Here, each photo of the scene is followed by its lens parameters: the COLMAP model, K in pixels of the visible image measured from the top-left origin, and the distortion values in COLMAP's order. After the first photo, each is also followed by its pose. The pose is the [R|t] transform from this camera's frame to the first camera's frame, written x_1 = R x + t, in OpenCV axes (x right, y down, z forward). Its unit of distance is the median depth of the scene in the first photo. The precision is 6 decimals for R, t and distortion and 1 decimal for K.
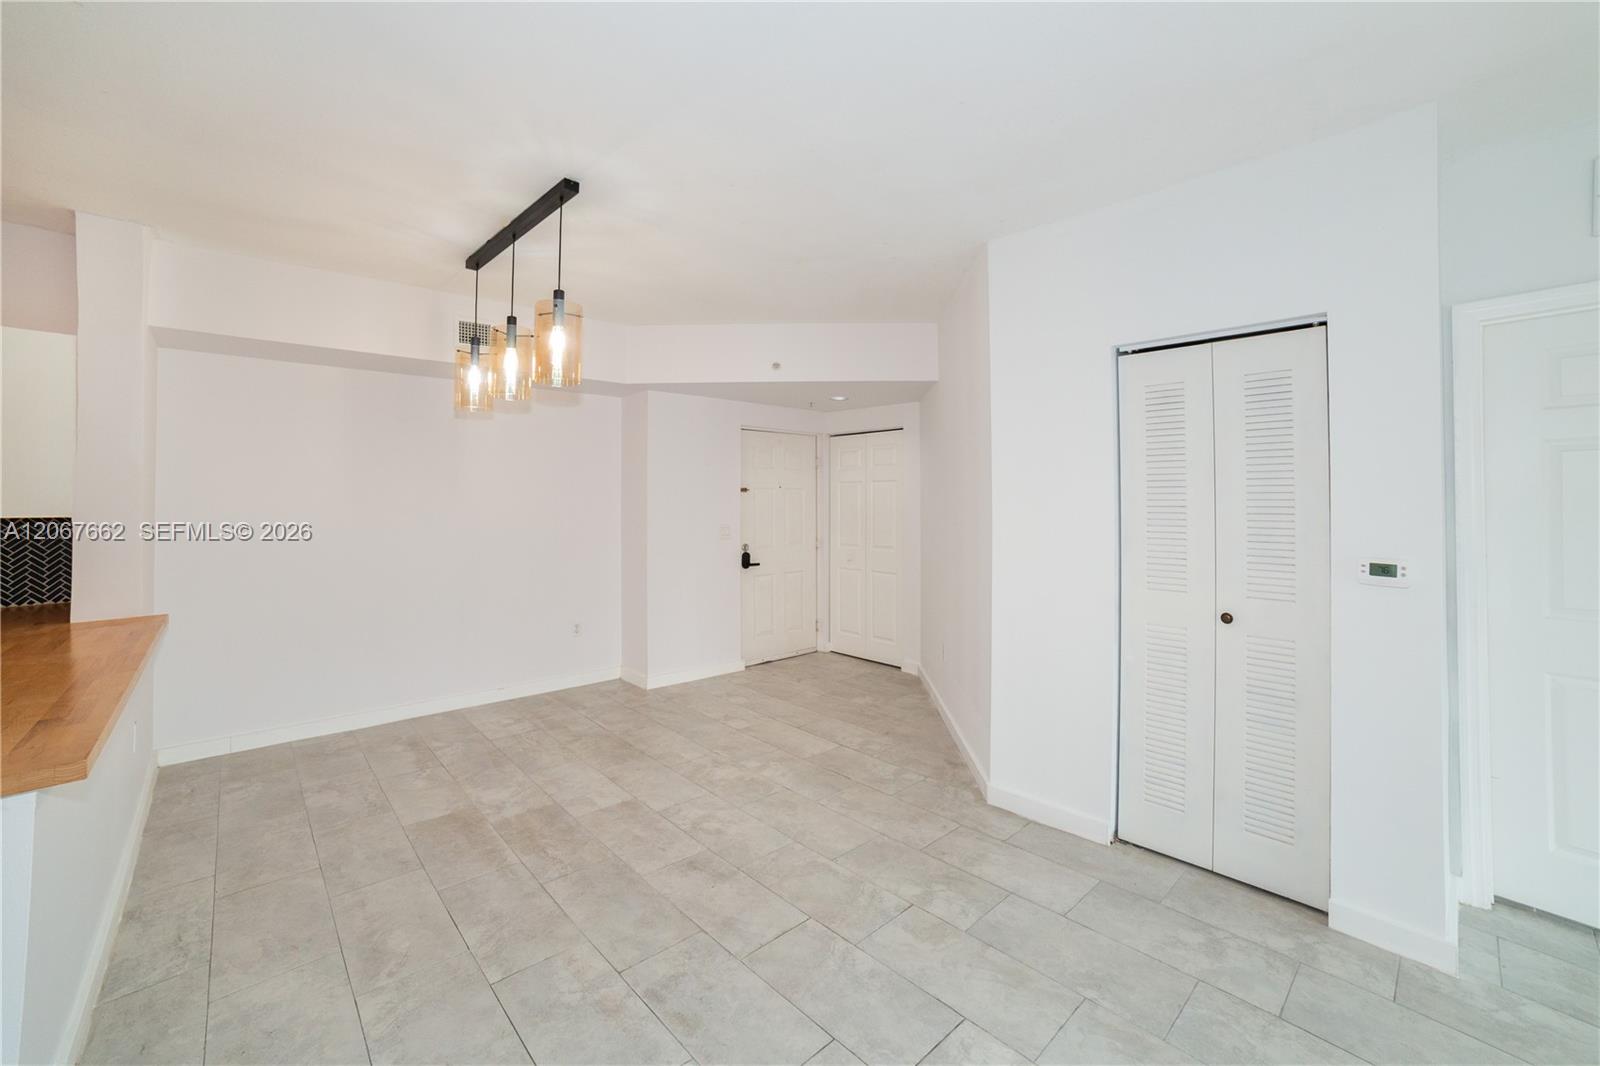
lens RADIAL K [[661.0, 0, 805.3], [0, 661.0, 491.6], [0, 0, 1]] dist [-0.087725, 0.034444]
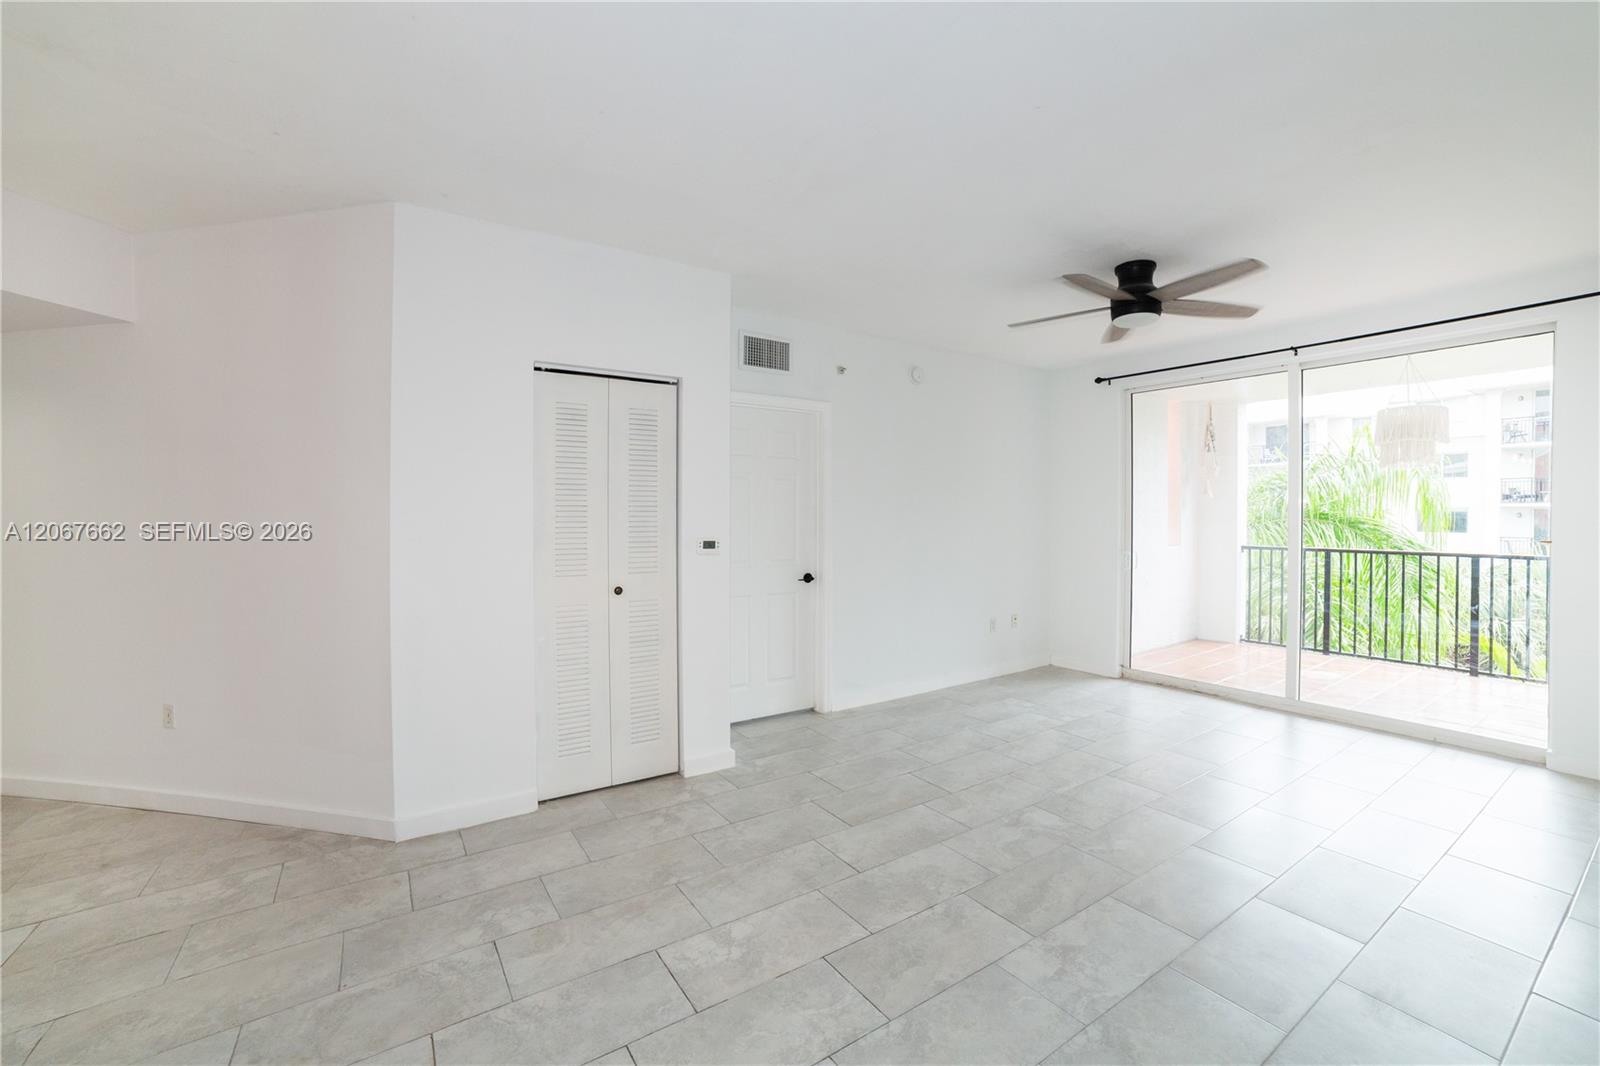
lens RADIAL K [[646.3, 0, 802.1], [0, 646.3, 521.7], [0, 0, 1]] dist [-0.077090, 0.029077]
pose [[0.156756, -0.009844, 0.987588, -0.493619], [-0.016498, 0.999785, 0.012584, 0.027643], [-0.987500, -0.018266, 0.156560, 0.350806]]
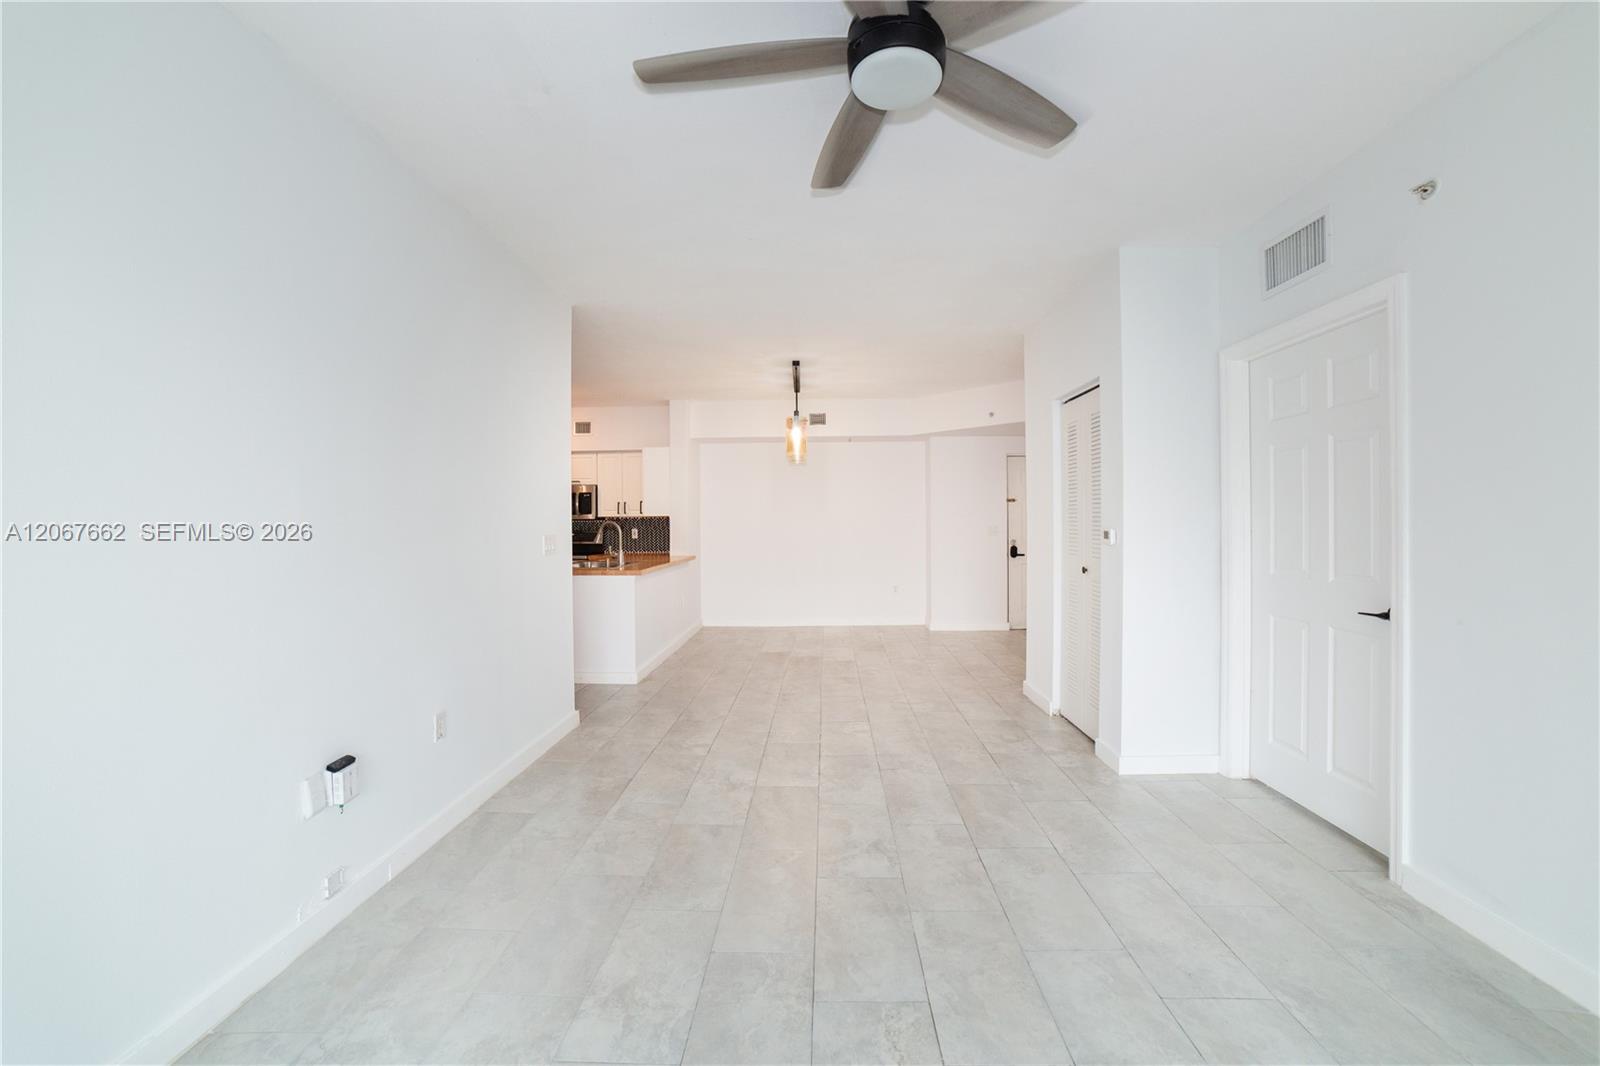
lens RADIAL K [[666.6, 0, 804.9], [0, 666.6, 523.6], [0, 0, 1]] dist [-0.053937, 0.014709]
pose [[0.711599, -0.002090, -0.702582, 1.105461], [0.015032, 0.999812, 0.012250, 0.043293], [0.702425, -0.019278, 0.711497, -0.548757]]
